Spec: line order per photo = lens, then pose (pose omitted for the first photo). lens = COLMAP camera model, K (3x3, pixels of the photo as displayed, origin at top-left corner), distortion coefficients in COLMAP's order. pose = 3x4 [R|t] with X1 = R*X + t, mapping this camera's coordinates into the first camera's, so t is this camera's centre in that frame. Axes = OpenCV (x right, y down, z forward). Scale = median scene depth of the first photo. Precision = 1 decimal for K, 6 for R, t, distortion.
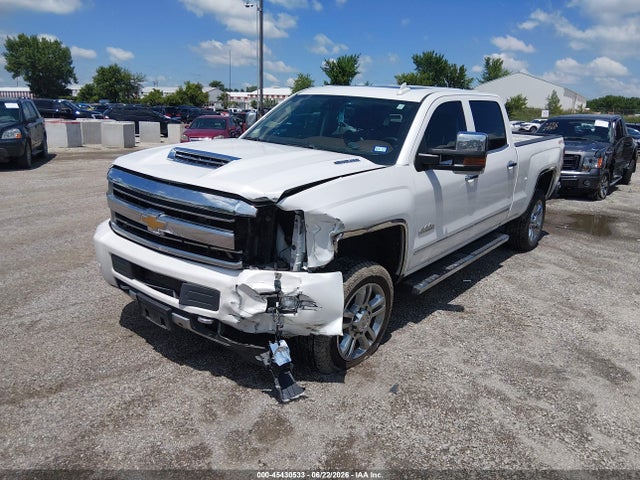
lens RADIAL K [[483.9, 0, 321.3], [0, 483.9, 236.1], [0, 0, 1]] dist [0.065058, -0.106001]
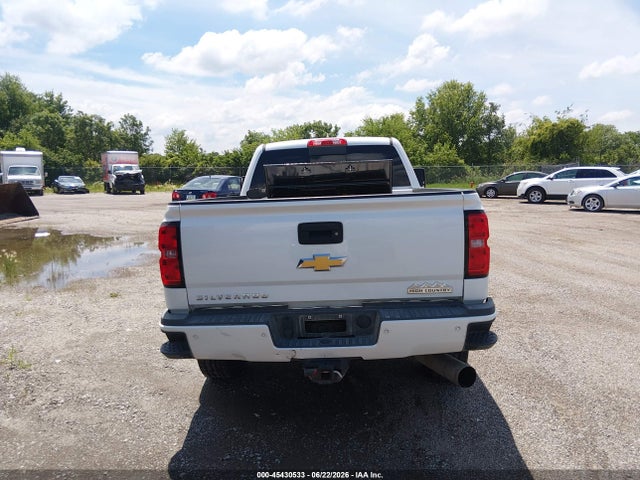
lens RADIAL K [[483.9, 0, 323.9], [0, 483.9, 240.4], [0, 0, 1]] dist [0.065058, -0.106001]
pose [[-0.801780, 0.057993, -0.594798, 0.780469], [-0.166504, 0.934194, 0.315528, -0.400303], [0.573955, 0.352020, -0.739363, 1.706238]]
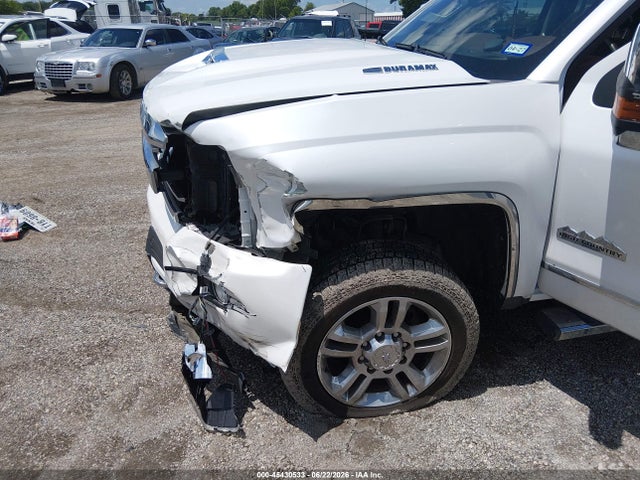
lens RADIAL K [[483.9, 0, 321.4], [0, 483.9, 240.6], [0, 0, 1]] dist [0.065058, -0.106001]
pose [[0.775529, 0.231180, -0.587461, 0.201138], [-0.141042, 0.970467, 0.195707, -0.036552], [0.615355, -0.068920, 0.785231, 0.299704]]
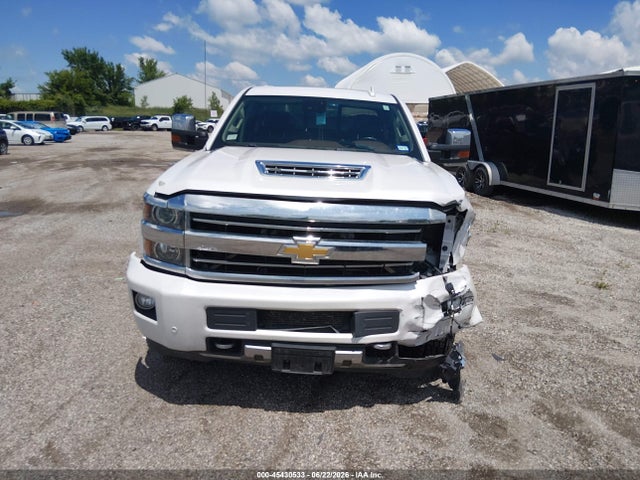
lens RADIAL K [[483.9, 0, 320.1], [0, 483.9, 244.4], [0, 0, 1]] dist [0.065058, -0.106001]
pose [[0.784462, -0.176086, 0.594654, -0.439686], [0.167286, 0.983384, 0.070513, -0.050367], [-0.597189, 0.044162, 0.800884, 0.181871]]
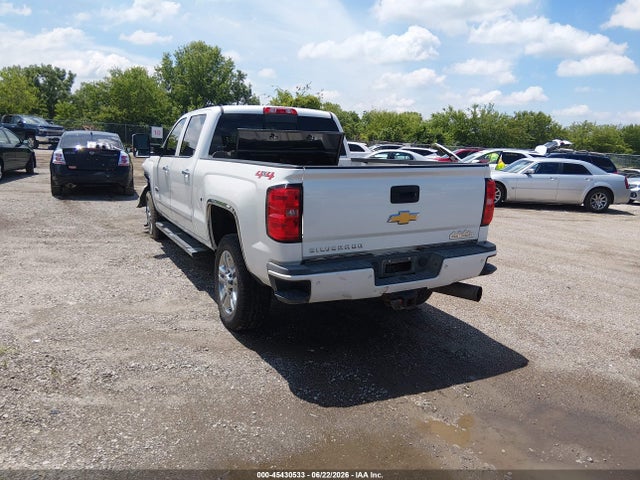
lens RADIAL K [[483.9, 0, 320.5], [0, 483.9, 241.2], [0, 0, 1]] dist [0.065058, -0.106001]
pose [[-0.386263, 0.131220, -0.913007, 1.110497], [-0.298141, 0.918935, 0.258205, -0.326330], [0.872876, 0.371940, -0.315829, 1.467186]]
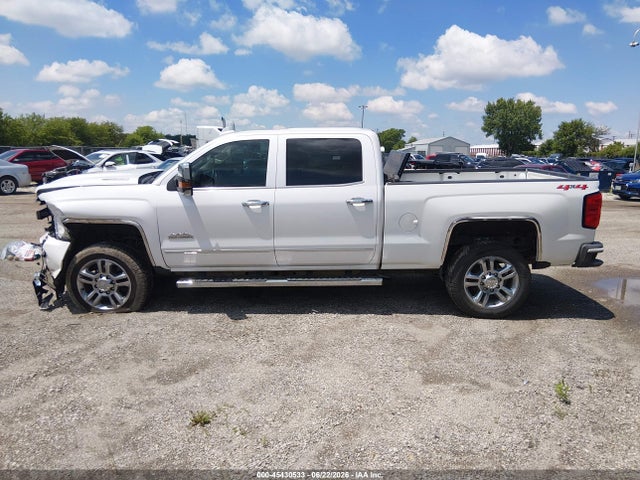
lens RADIAL K [[483.9, 0, 323.5], [0, 483.9, 235.7], [0, 0, 1]] dist [0.065058, -0.106001]
pose [[0.623519, 0.106608, -0.774506, 0.989465], [-0.189433, 0.981740, -0.017371, -0.044705], [0.758512, 0.157548, 0.632328, 0.319676]]
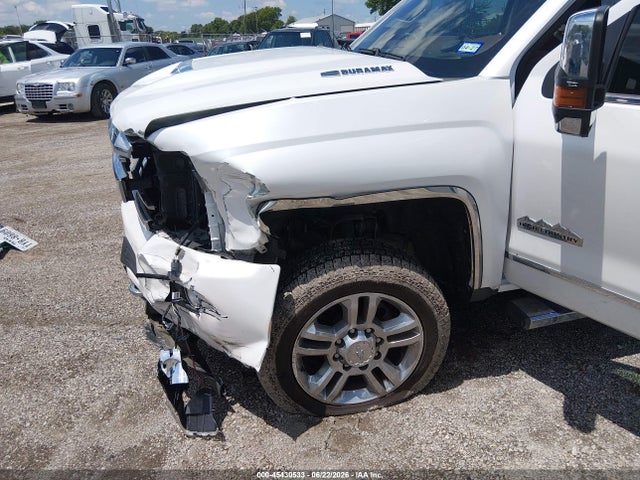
lens RADIAL K [[483.9, 0, 321.0], [0, 483.9, 241.1], [0, 0, 1]] dist [0.065058, -0.106001]
pose [[0.794456, 0.182820, -0.579152, 0.219266], [-0.098779, 0.979815, 0.173796, -0.032876], [0.599235, -0.080865, 0.796479, 0.303369]]
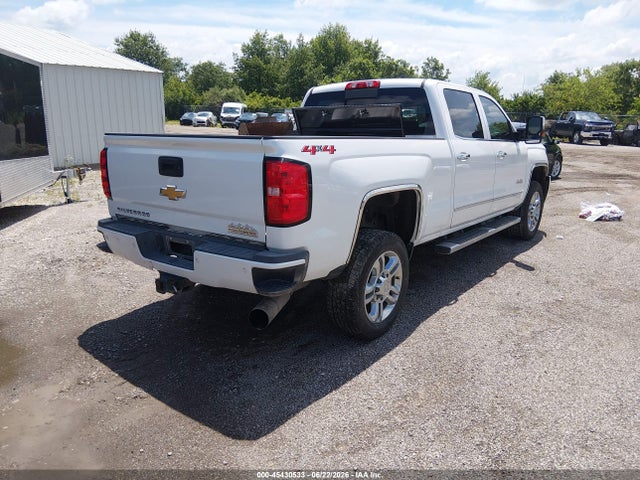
lens RADIAL K [[483.9, 0, 321.4], [0, 483.9, 238.3], [0, 0, 1]] dist [0.065058, -0.106001]
pose [[-0.998134, -0.046457, -0.039616, 0.338866], [-0.059793, 0.875025, 0.480371, -0.461422], [0.012348, 0.481844, -0.876170, 1.878197]]
